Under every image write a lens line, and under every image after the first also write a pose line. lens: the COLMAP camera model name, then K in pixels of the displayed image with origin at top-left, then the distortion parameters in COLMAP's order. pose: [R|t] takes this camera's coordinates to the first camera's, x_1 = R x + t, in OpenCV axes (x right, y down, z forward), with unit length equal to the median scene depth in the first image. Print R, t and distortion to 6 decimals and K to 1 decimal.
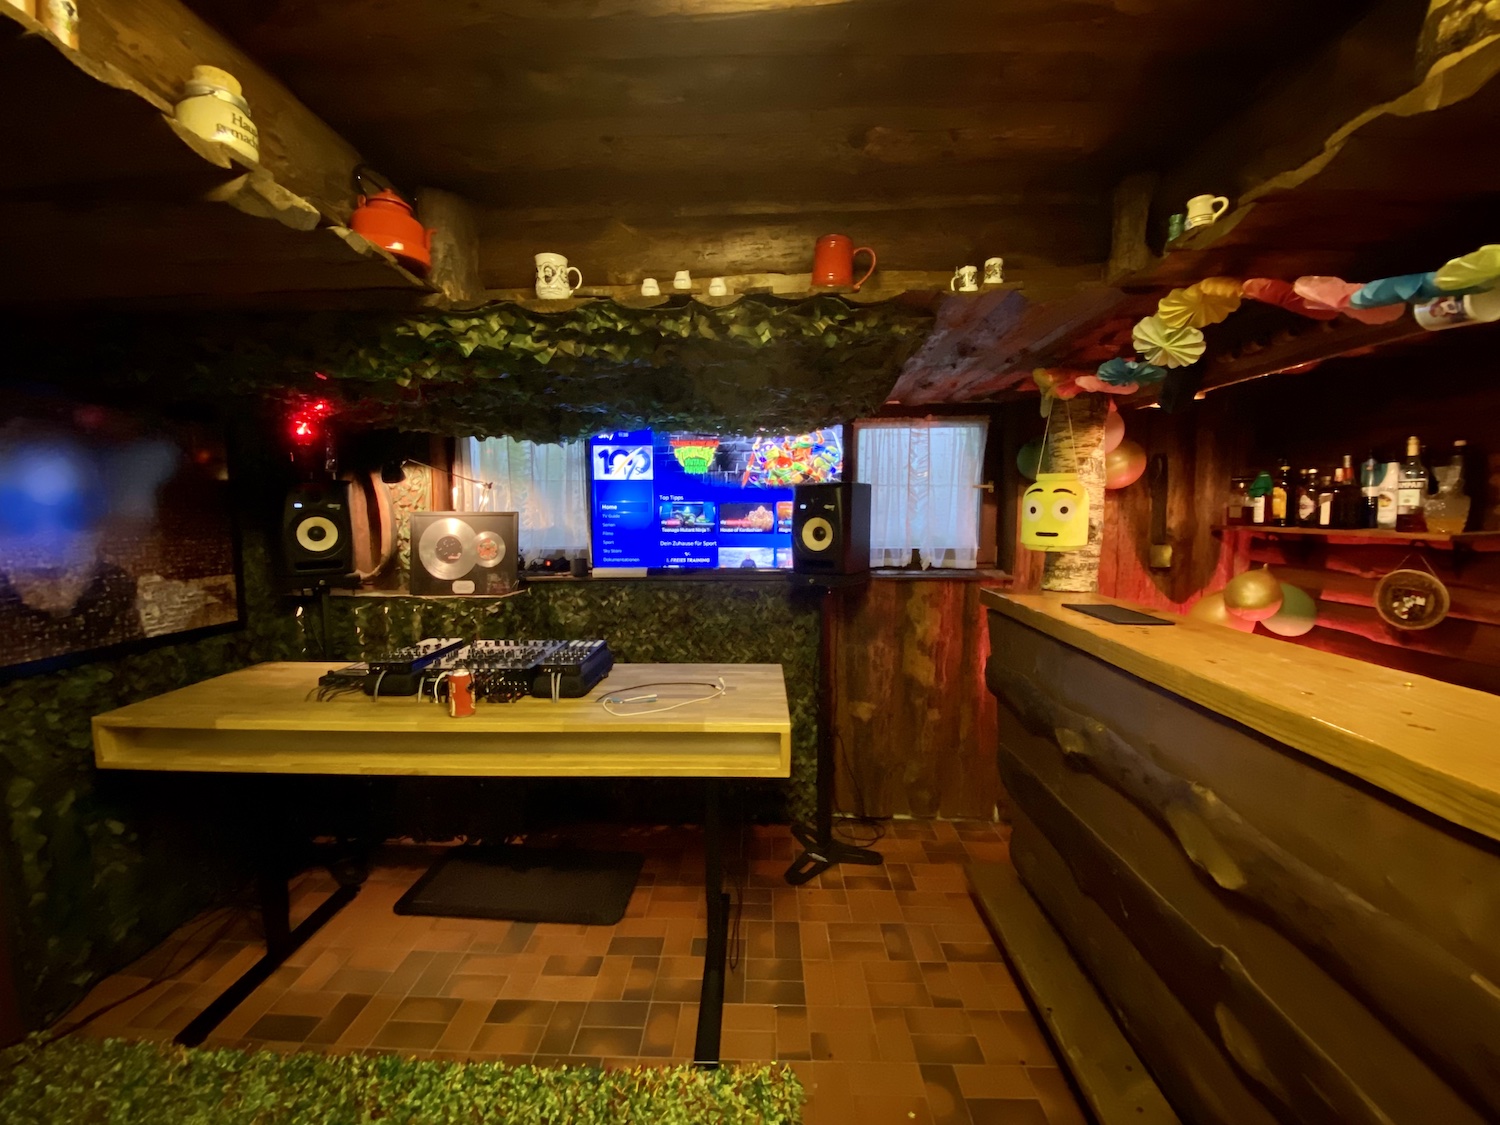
lens RADIAL K [[599.7, 0, 741.2], [0, 599.7, 561.6], [0, 0, 1]] dist [-0.018960, -0.006588]
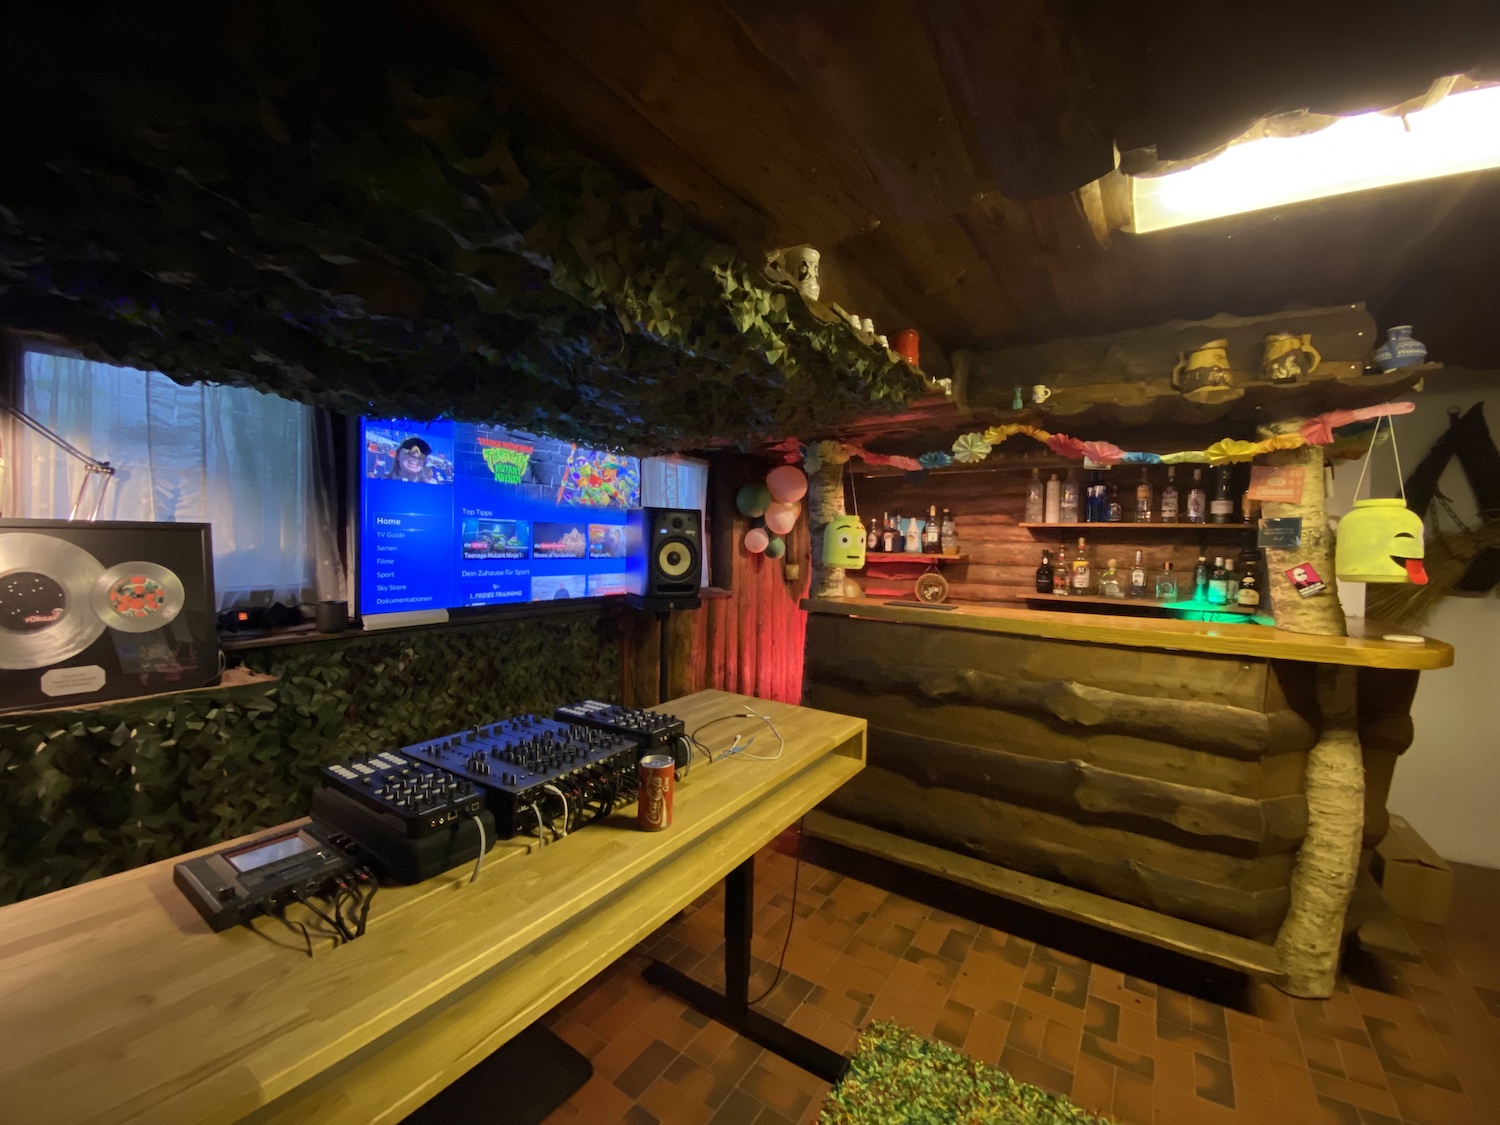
lens RADIAL K [[599.7, 0, 745.5], [0, 599.7, 564.8], [0, 0, 1]] dist [-0.018960, -0.006588]
pose [[0.525961, -0.017681, 0.850325, -0.605481], [0.046837, 0.998869, -0.008201, -0.020173], [-0.849218, 0.044140, 0.526194, 0.337334]]
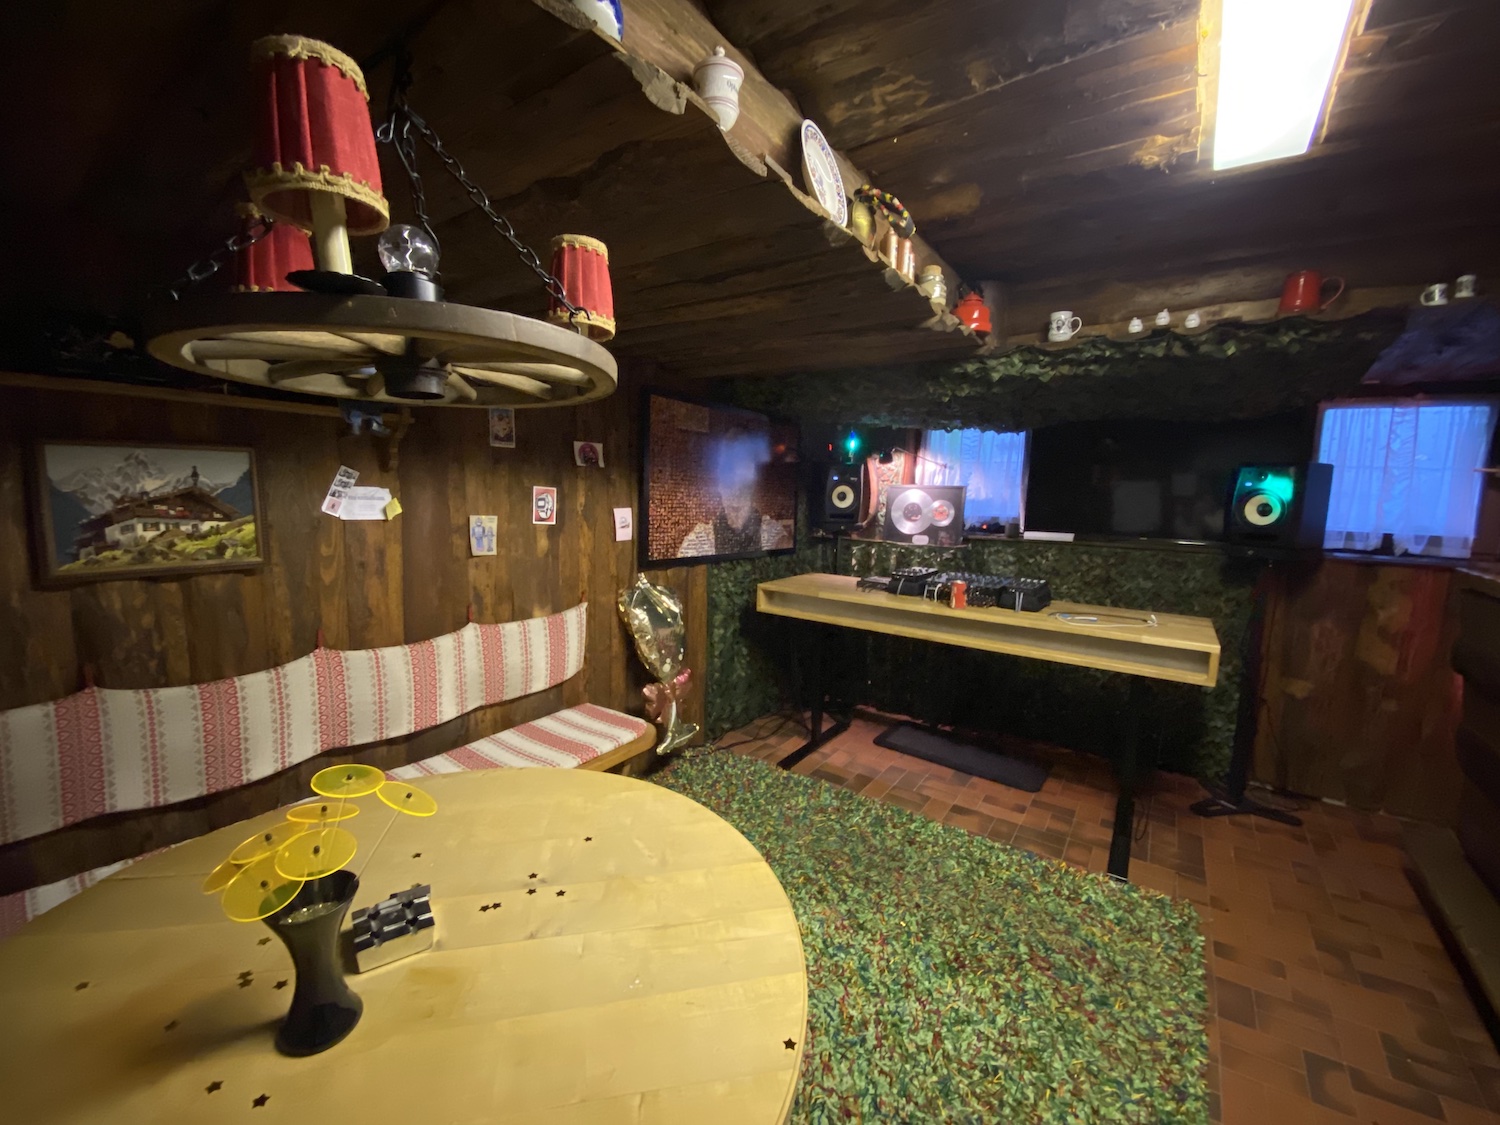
lens RADIAL K [[599.7, 0, 722.0], [0, 599.7, 563.6], [0, 0, 1]] dist [-0.018960, -0.006588]
pose [[0.819941, 0.088020, -0.565641, -0.061936], [-0.072077, 0.996119, 0.050525, 0.064361], [0.567892, -0.000658, 0.823103, -0.411048]]
